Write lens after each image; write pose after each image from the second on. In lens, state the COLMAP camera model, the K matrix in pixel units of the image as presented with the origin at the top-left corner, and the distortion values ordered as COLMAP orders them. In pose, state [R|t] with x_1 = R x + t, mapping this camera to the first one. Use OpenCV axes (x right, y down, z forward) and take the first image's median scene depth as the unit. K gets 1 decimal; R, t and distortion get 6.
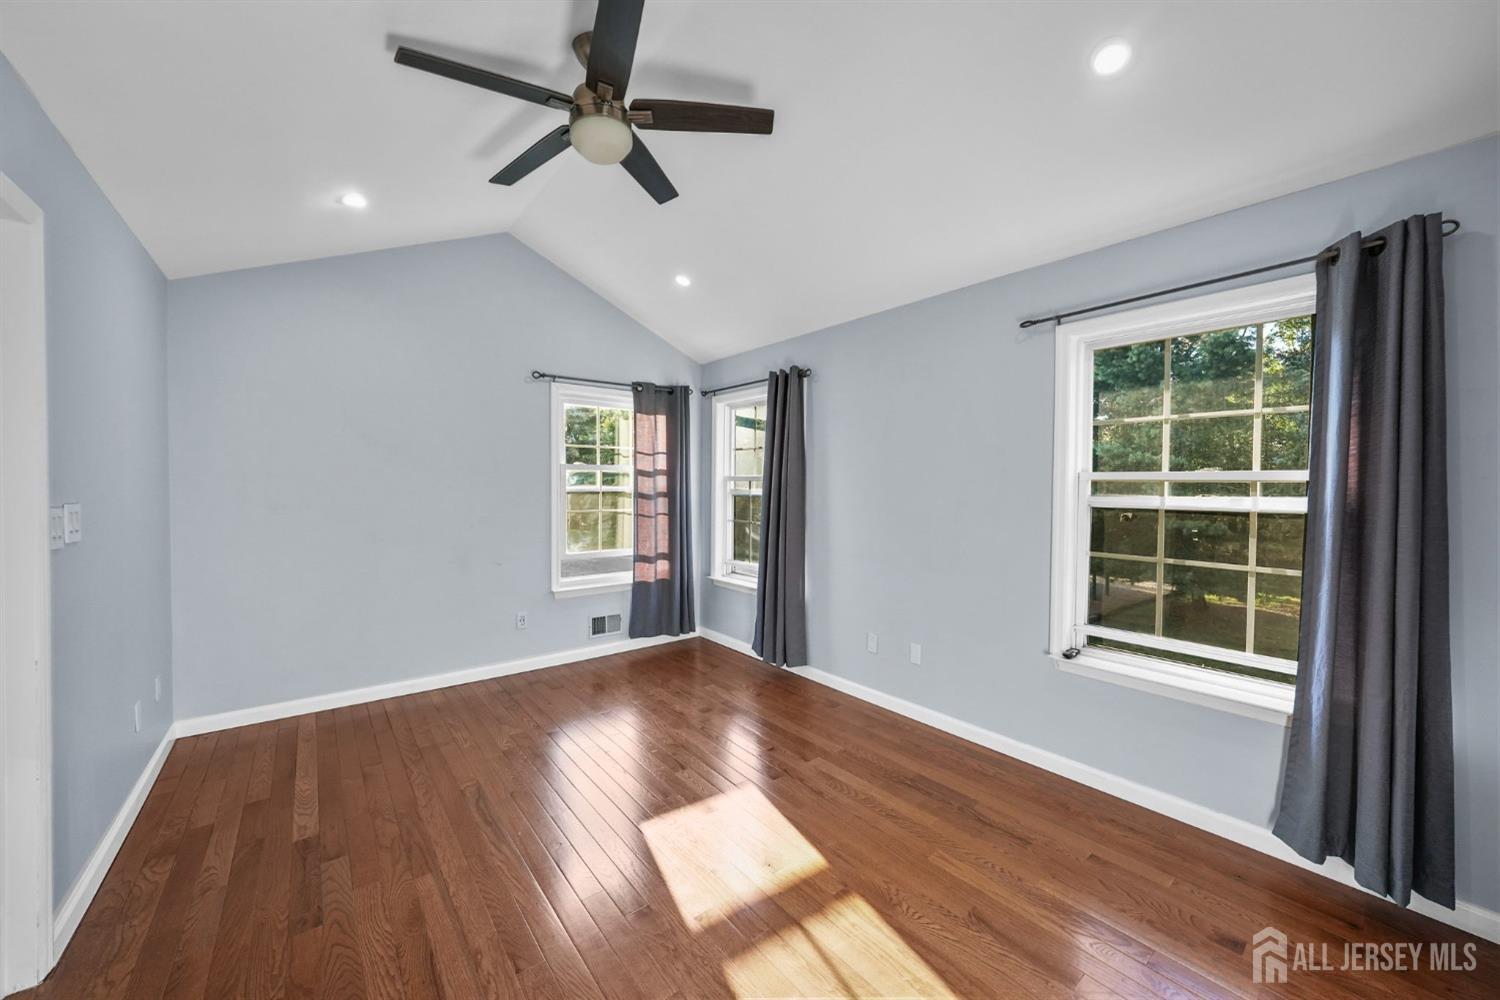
lens RADIAL K [[523.1, 0, 758.1], [0, 523.1, 498.4], [0, 0, 1]] dist [-0.001024, 0.000048]
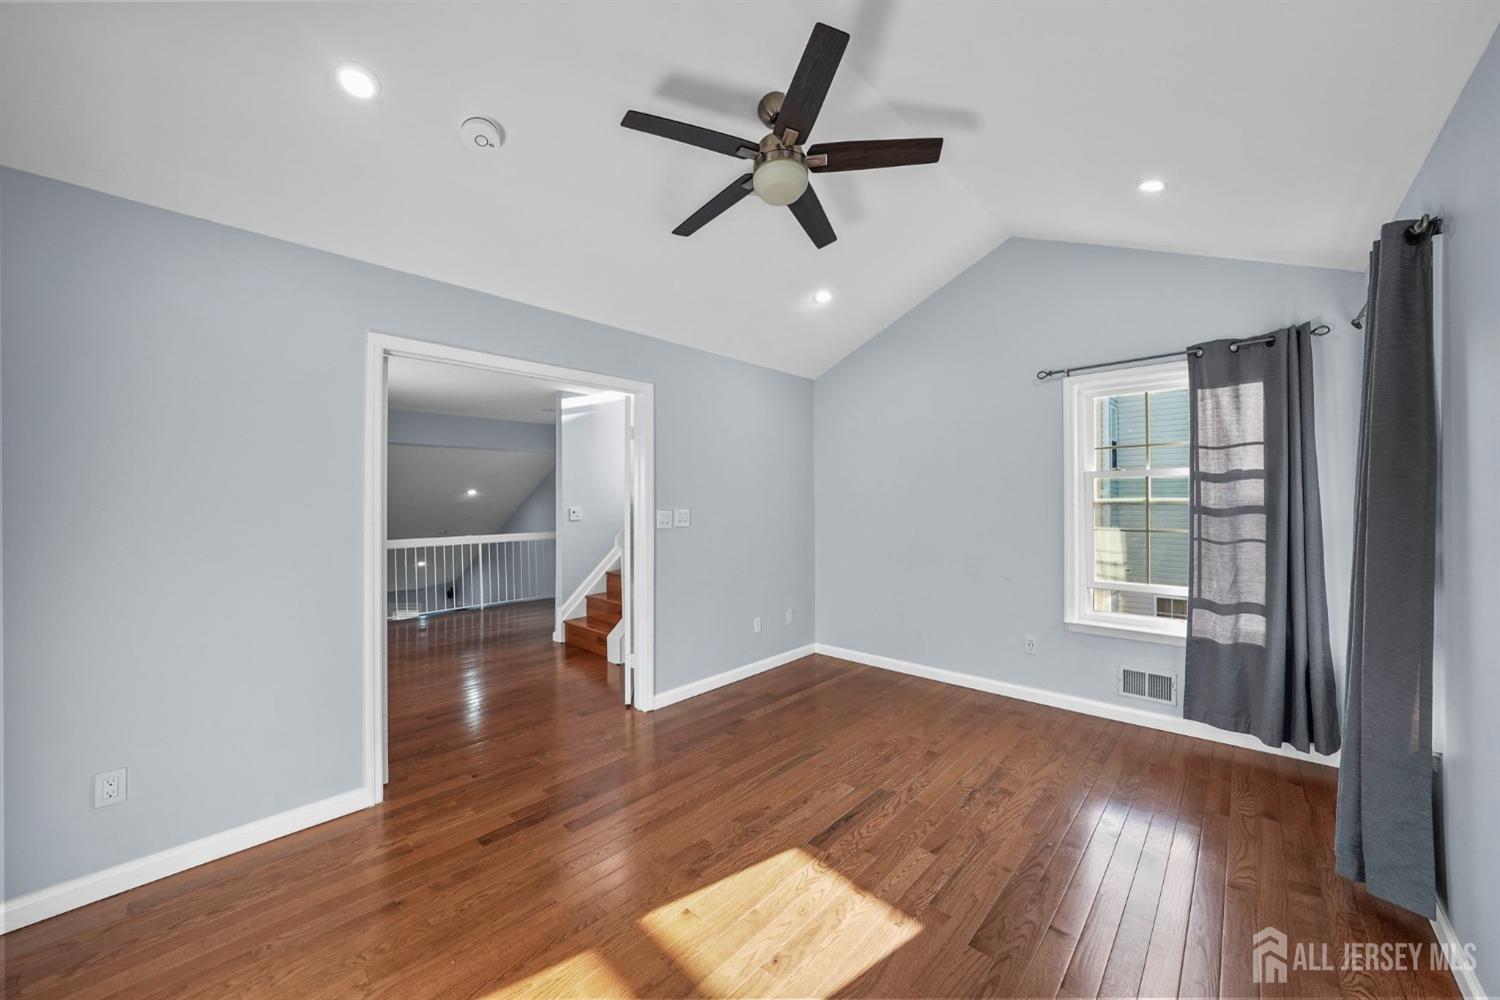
lens RADIAL K [[523.1, 0, 758.1], [0, 523.1, 498.4], [0, 0, 1]] dist [-0.001024, 0.000048]
pose [[0.212865, -0.012340, -0.977004, 0.312846], [-0.015681, 0.999748, -0.016044, -0.001266], [0.976956, 0.018736, 0.212618, 0.298206]]
